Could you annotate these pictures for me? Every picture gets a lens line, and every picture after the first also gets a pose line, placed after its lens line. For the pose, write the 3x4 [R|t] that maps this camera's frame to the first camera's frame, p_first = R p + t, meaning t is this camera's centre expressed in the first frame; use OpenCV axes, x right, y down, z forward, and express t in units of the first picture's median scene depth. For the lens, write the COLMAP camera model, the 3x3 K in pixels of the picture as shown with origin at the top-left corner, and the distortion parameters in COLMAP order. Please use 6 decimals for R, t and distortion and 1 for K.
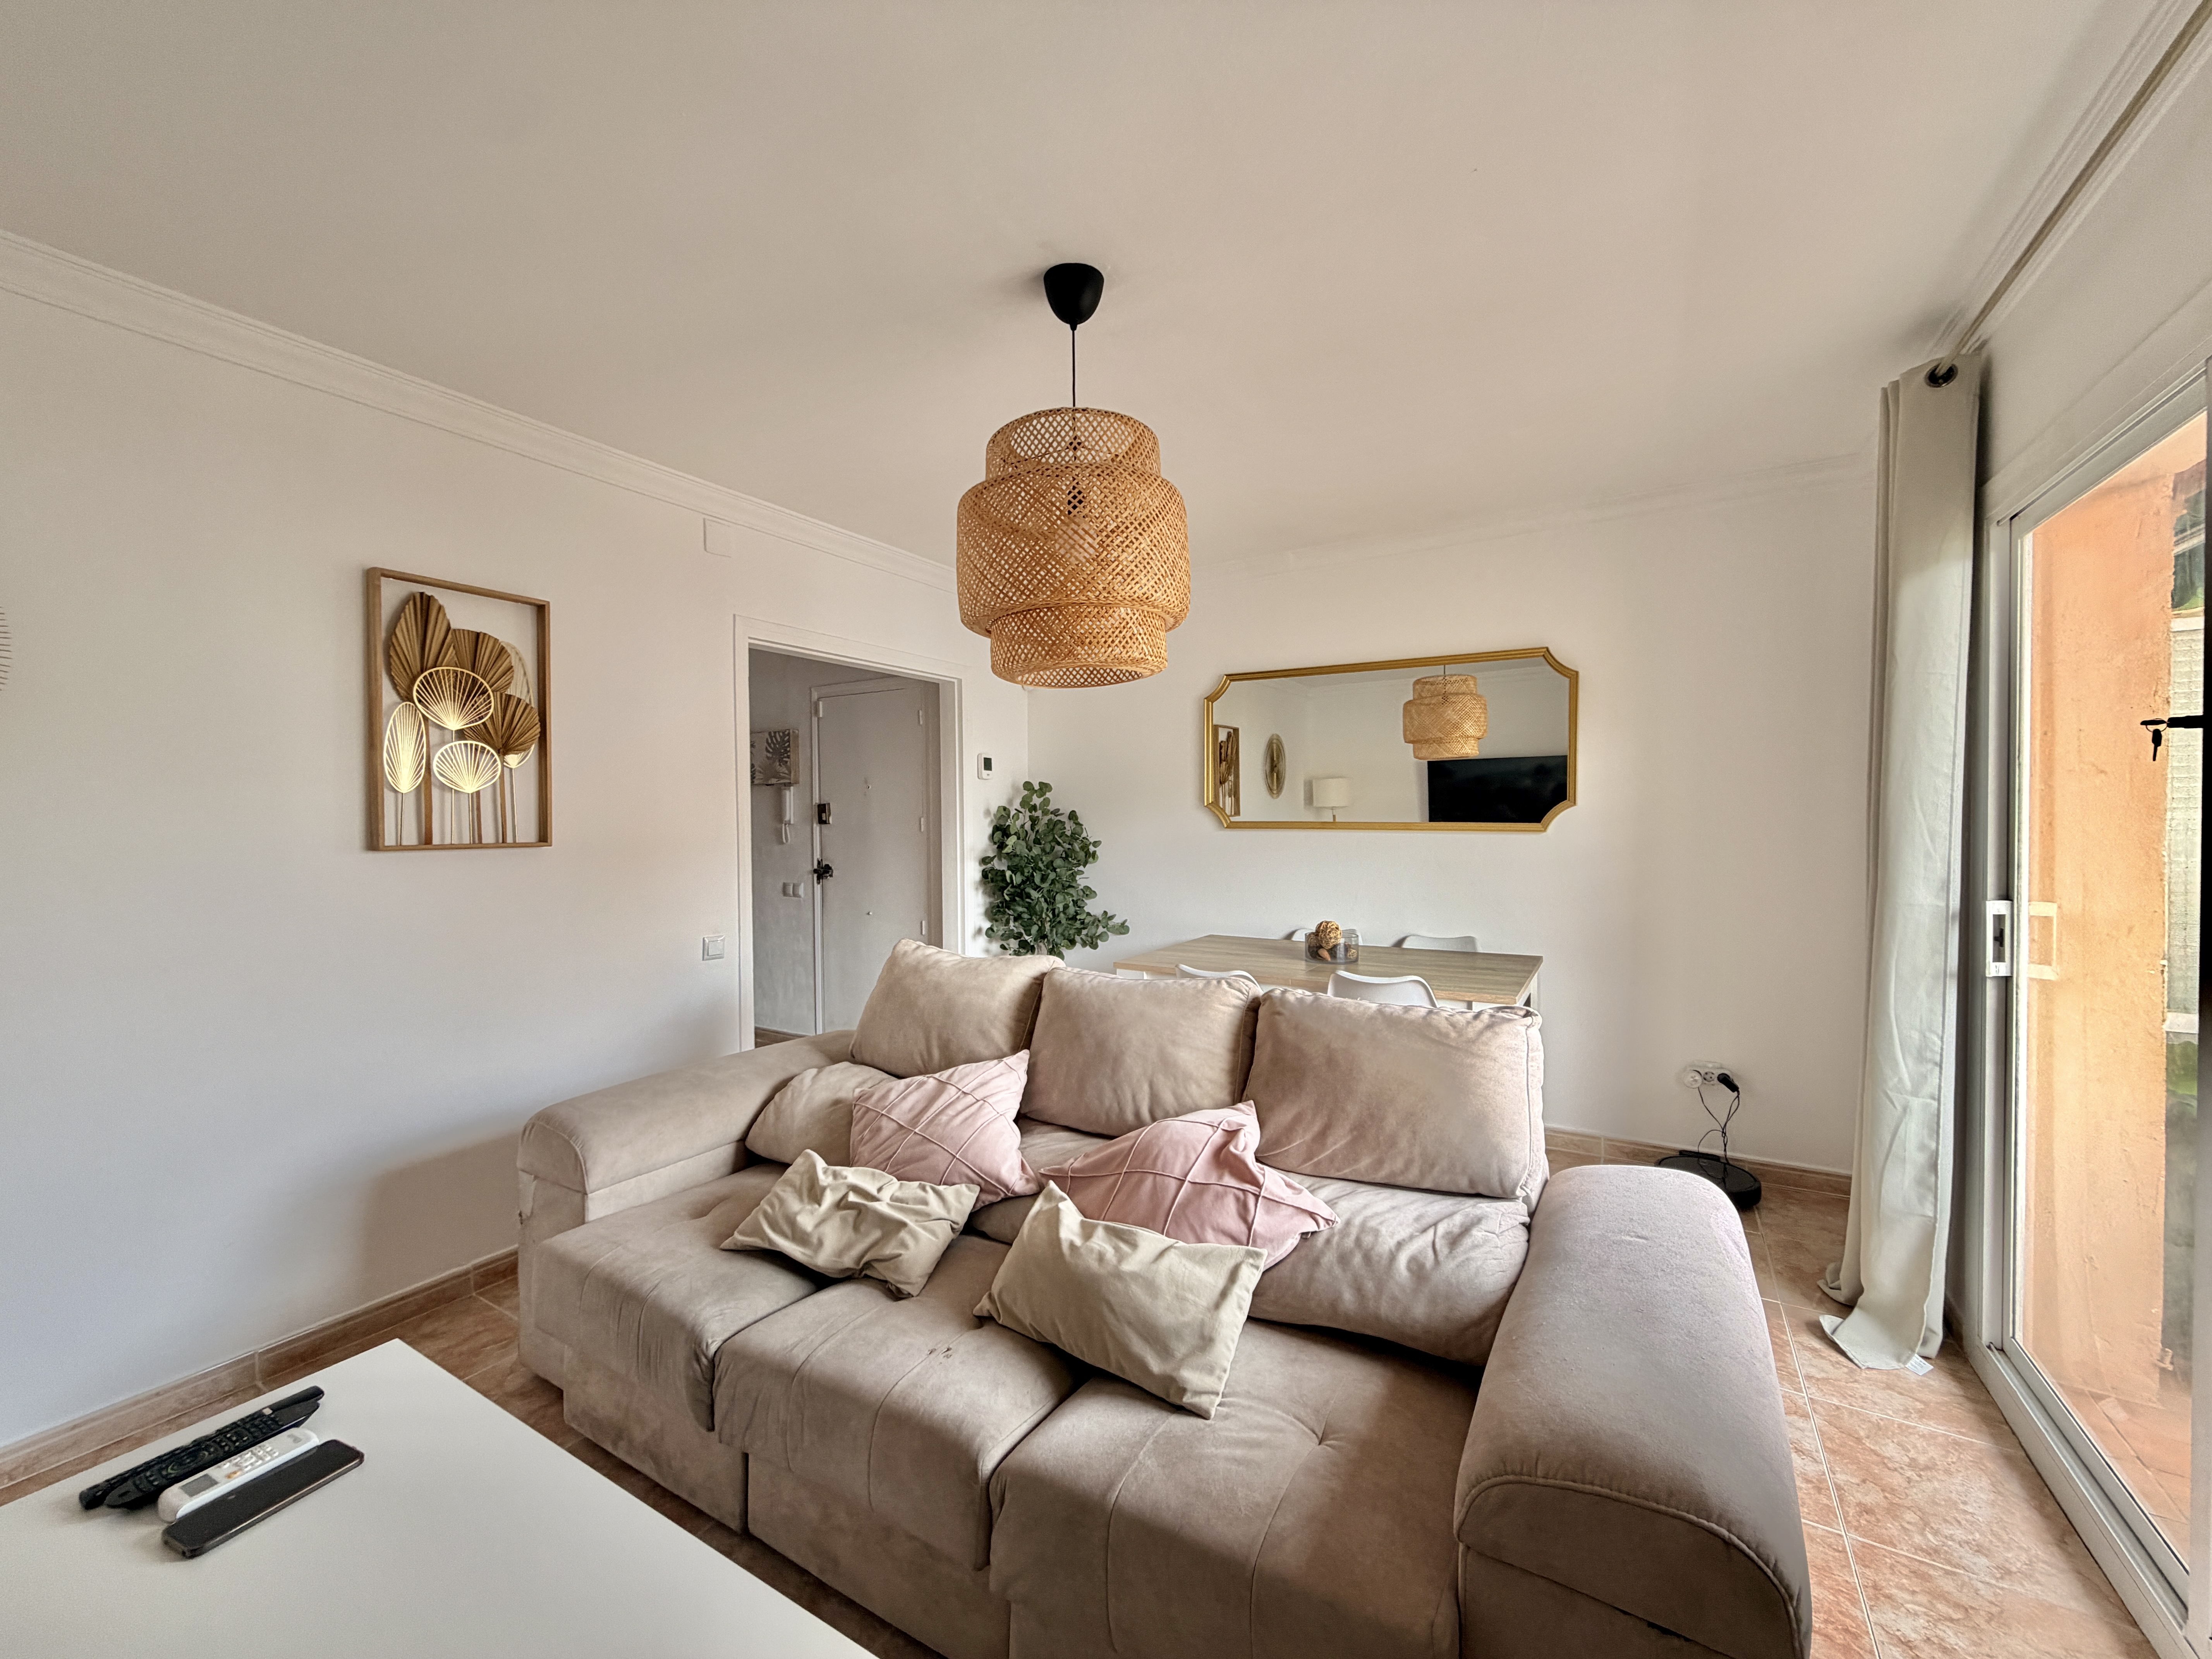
lens RADIAL K [[880.6, 0, 1096.2], [0, 880.6, 822.9], [0, 0, 1]] dist [0.000858, -0.000185]
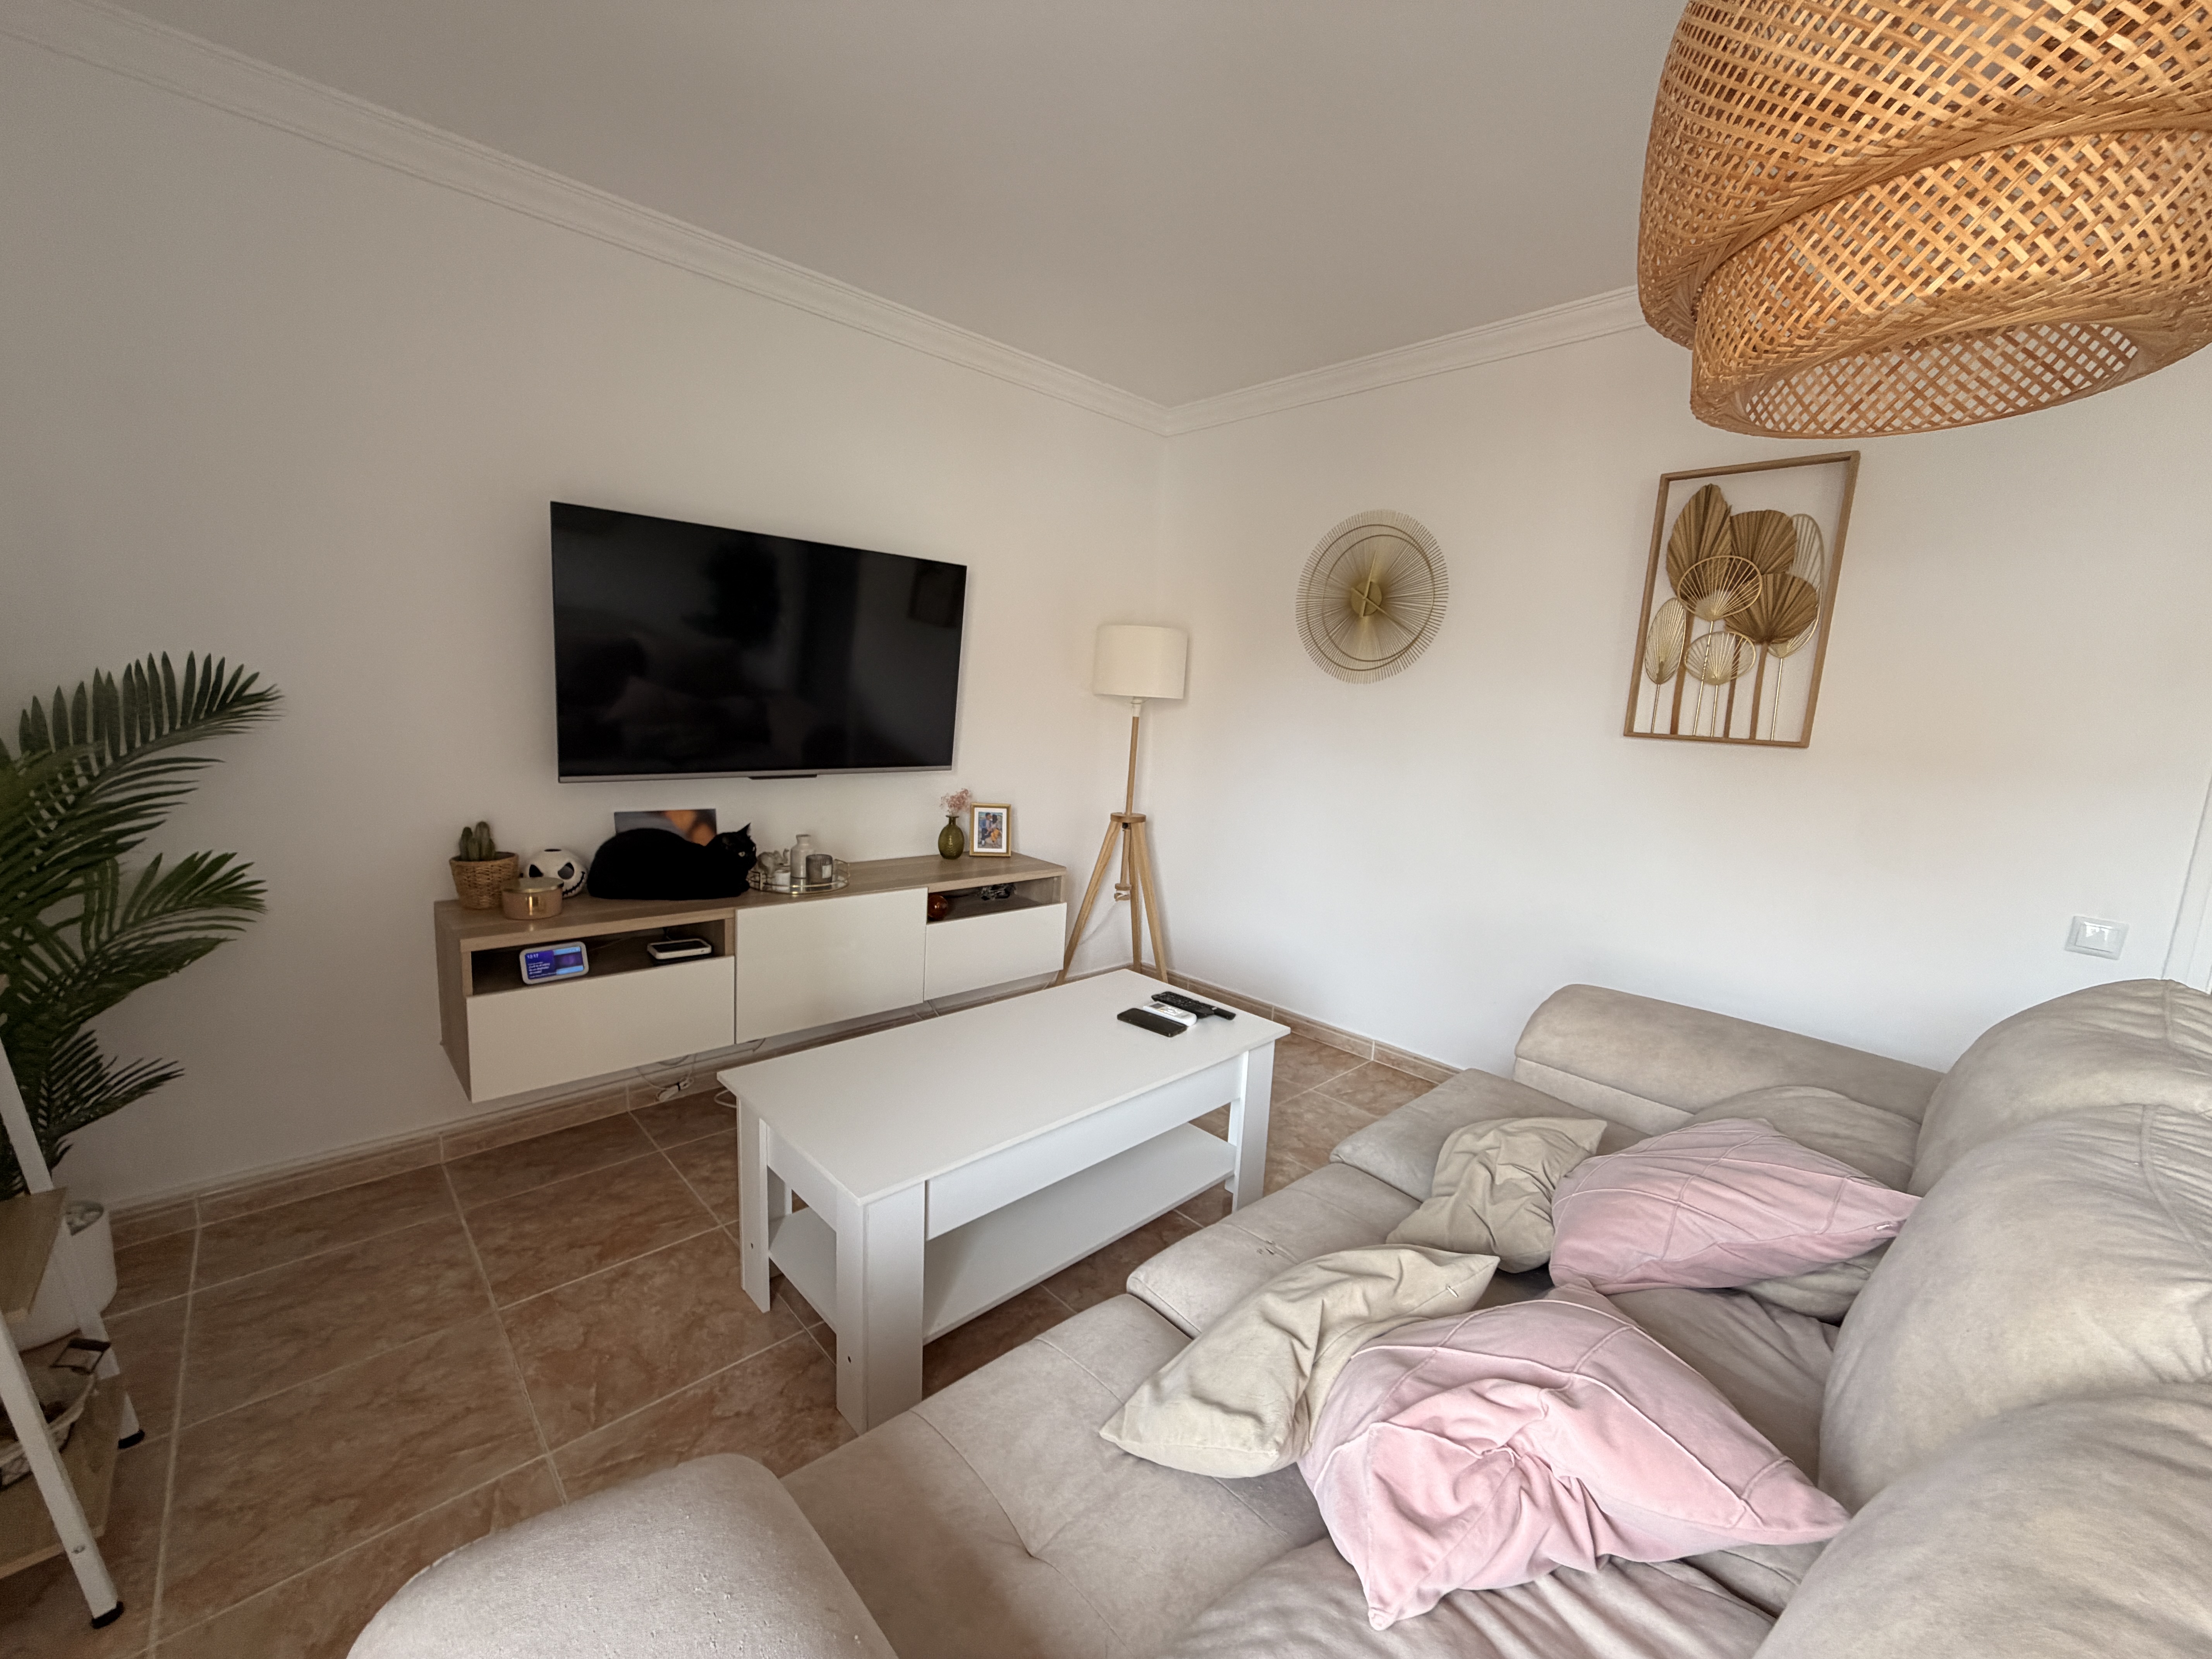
lens RADIAL K [[880.6, 0, 1105.9], [0, 880.6, 834.9], [0, 0, 1]] dist [0.000858, -0.000185]
pose [[-0.259113, 0.149969, -0.954133, 0.305742], [-0.051618, 0.984310, 0.168730, 0.000233], [0.964467, 0.092971, -0.247306, 0.431442]]
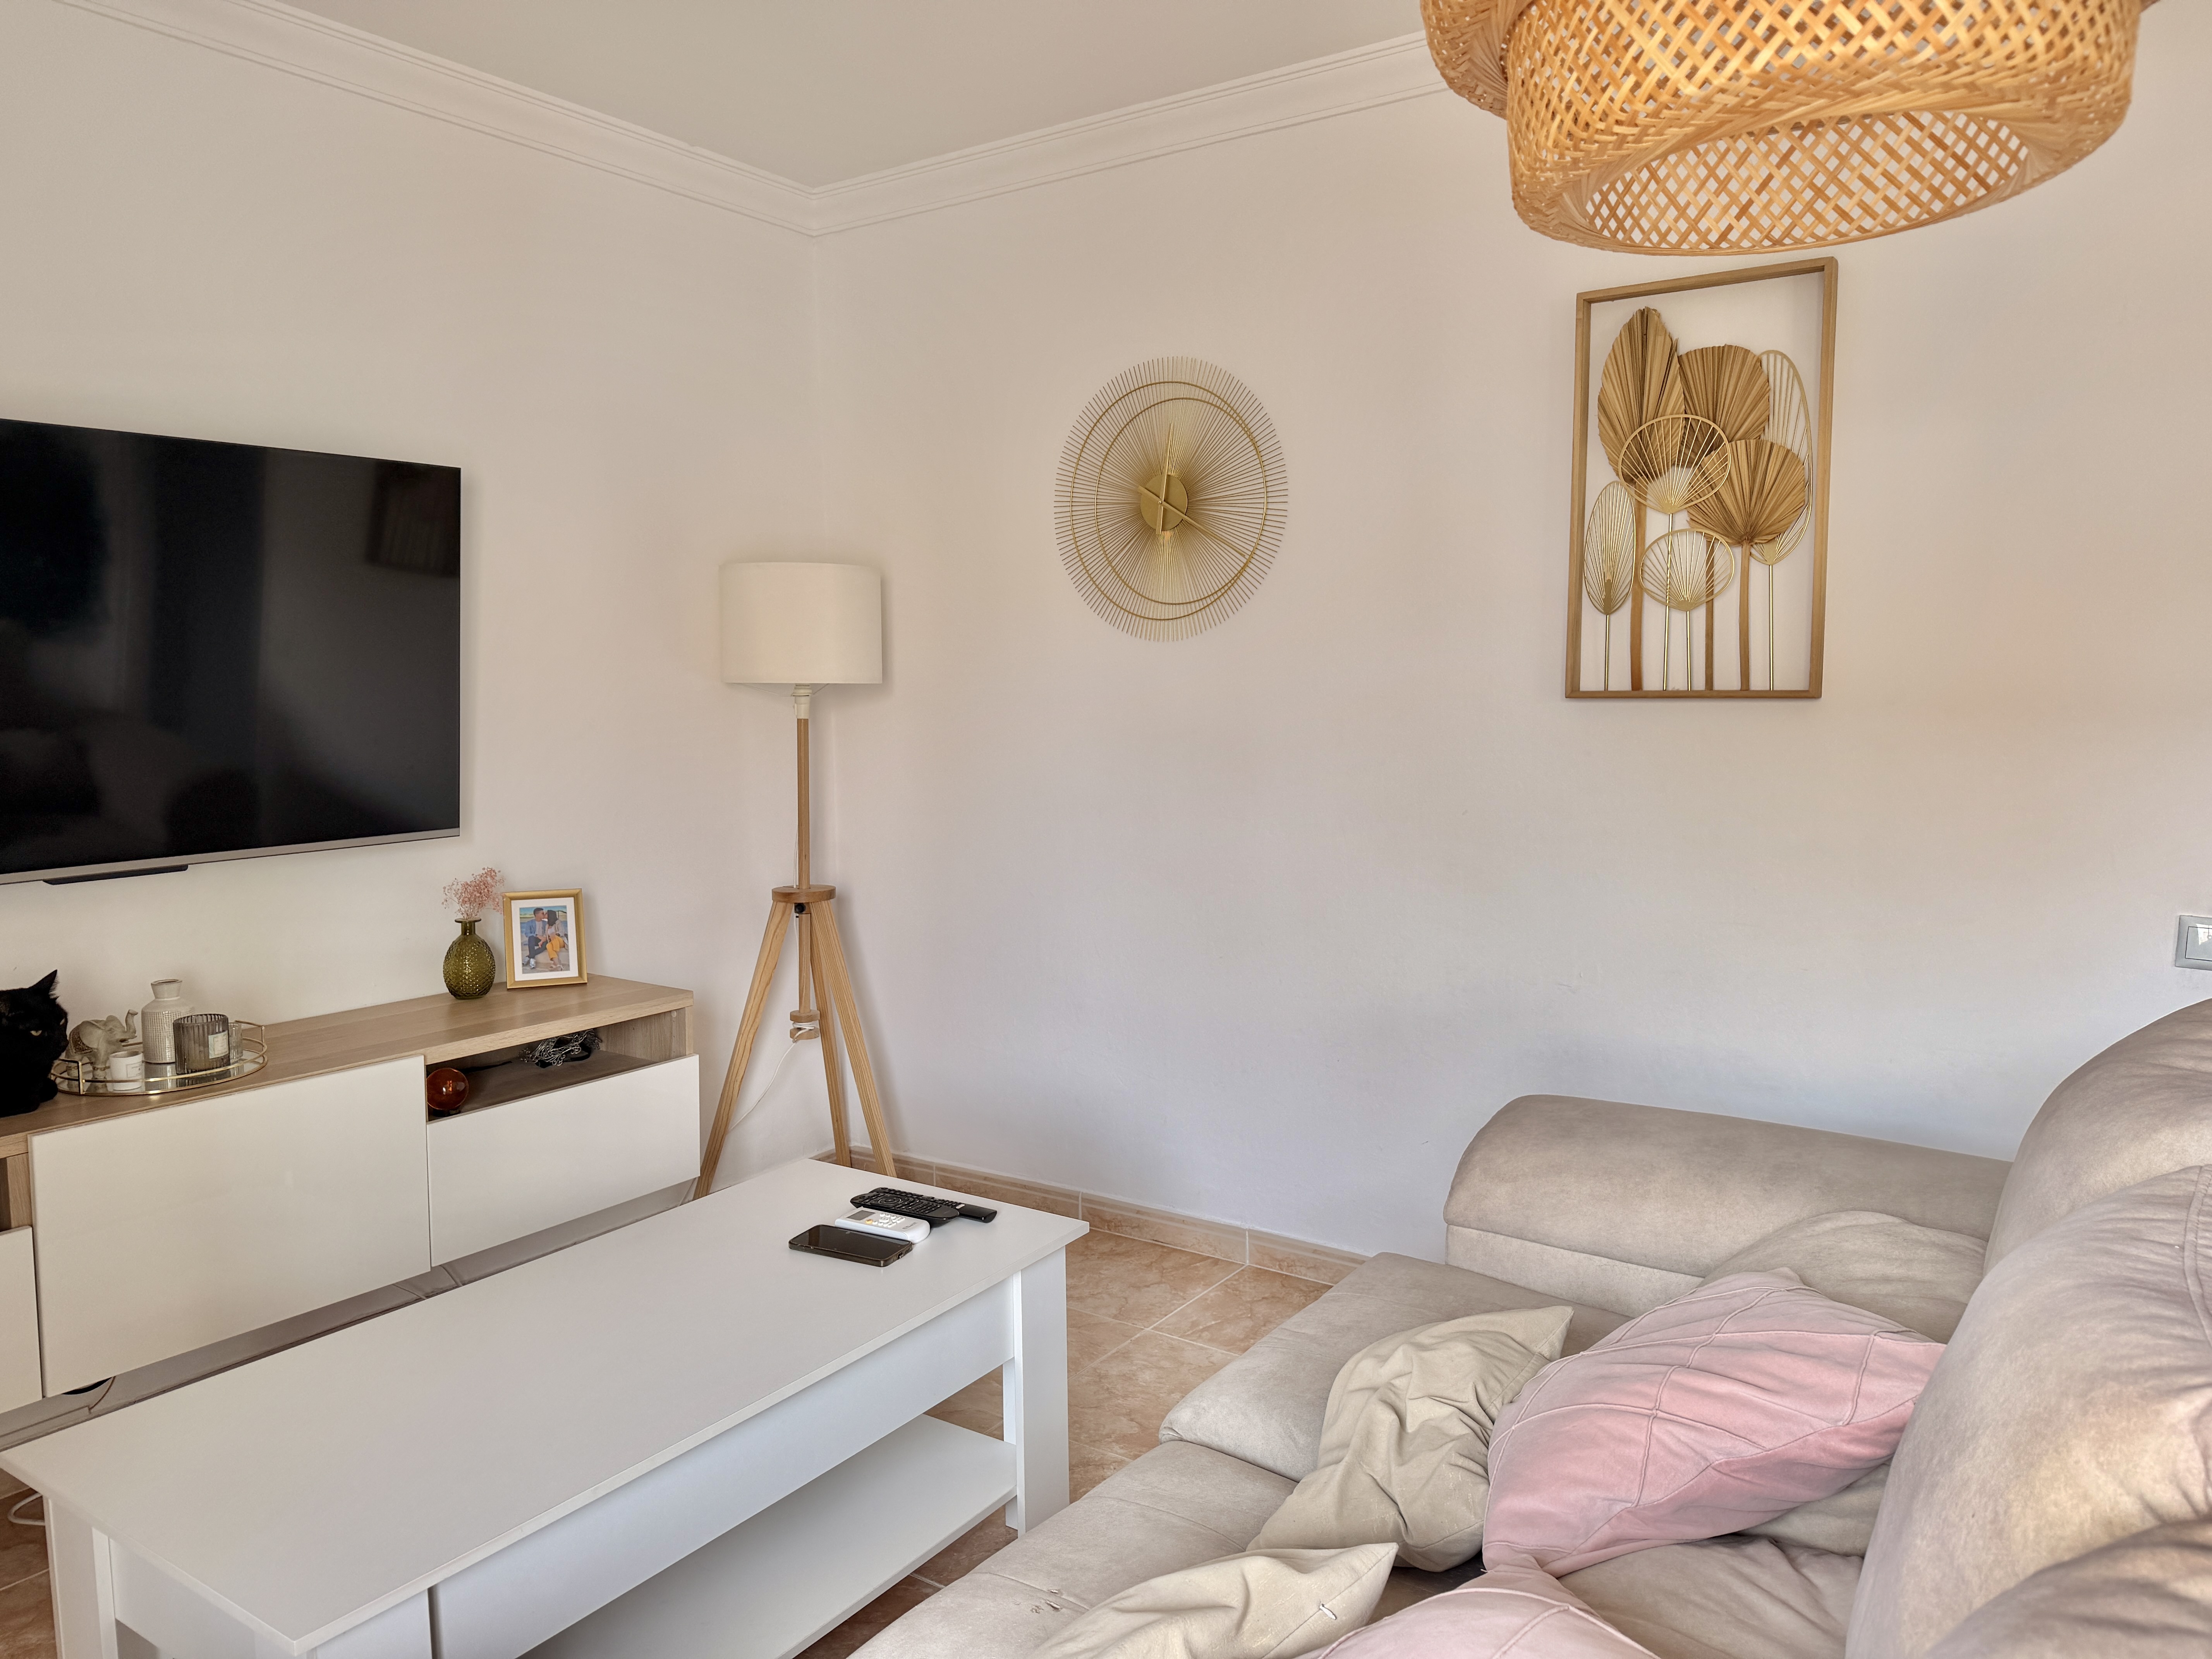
lens RADIAL K [[1558.8, 0, 1105.7], [0, 1558.8, 830.6], [0, 0, 1]] dist [0.019362, -0.028181]
pose [[-0.057996, 0.109432, -0.992301, 0.325118], [0.006612, 0.993994, 0.109232, -0.001304], [0.998295, -0.000226, -0.058371, 0.462564]]
